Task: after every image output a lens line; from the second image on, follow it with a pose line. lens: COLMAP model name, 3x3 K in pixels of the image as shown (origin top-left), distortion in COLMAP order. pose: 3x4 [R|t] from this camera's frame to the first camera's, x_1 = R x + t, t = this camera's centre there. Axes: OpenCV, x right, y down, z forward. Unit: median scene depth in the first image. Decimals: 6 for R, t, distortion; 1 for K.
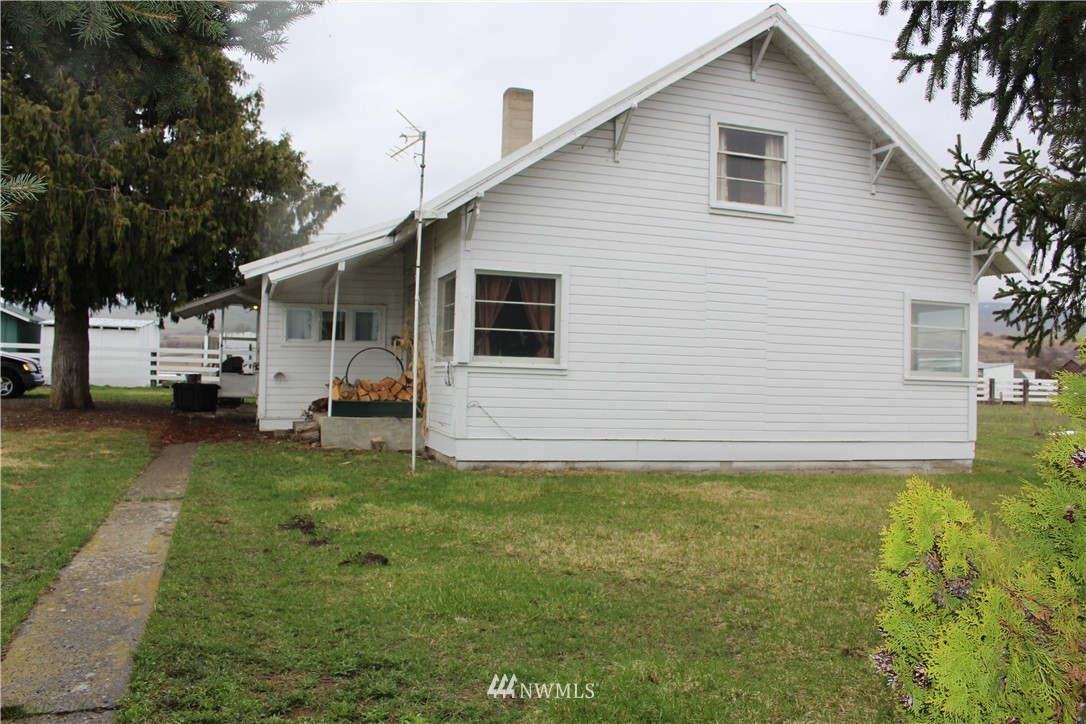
lens RADIAL K [[920.7, 0, 543.0], [0, 920.7, 362.0], [0, 0, 1]] dist [-0.132583, 0.005858]
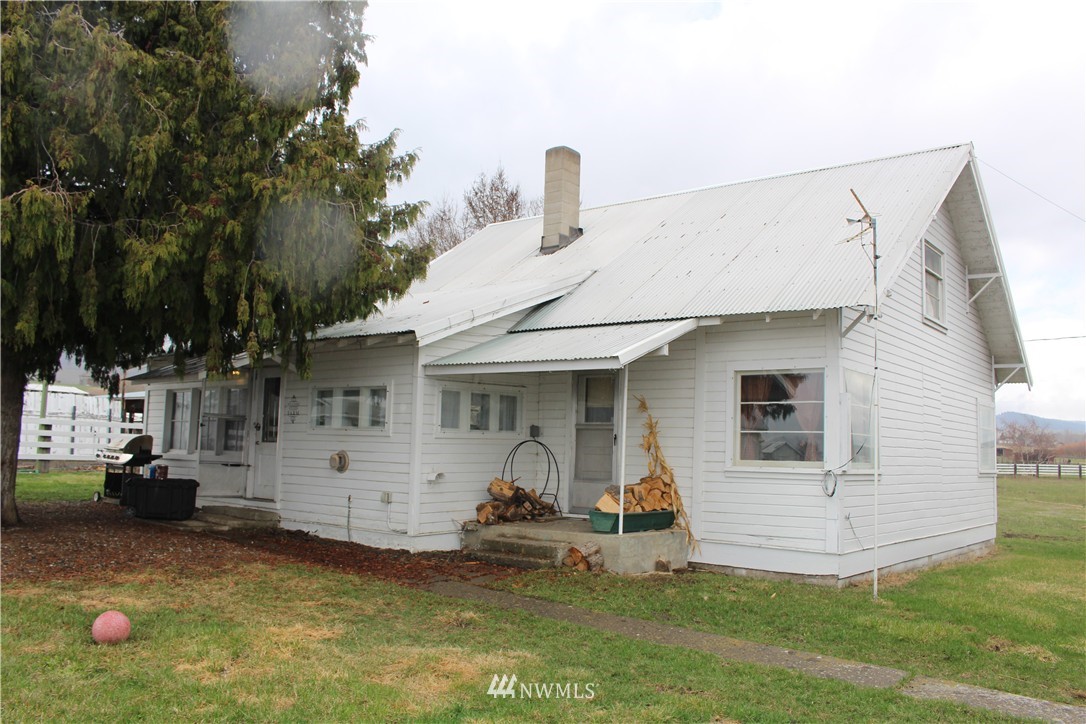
lens RADIAL K [[920.7, 0, 543.0], [0, 920.7, 362.0], [0, 0, 1]] dist [-0.132583, 0.005858]
pose [[0.837303, 0.055849, 0.543879, -0.717777], [-0.022385, 0.997437, -0.067961, -0.034295], [-0.546280, 0.044729, 0.836407, 0.353133]]
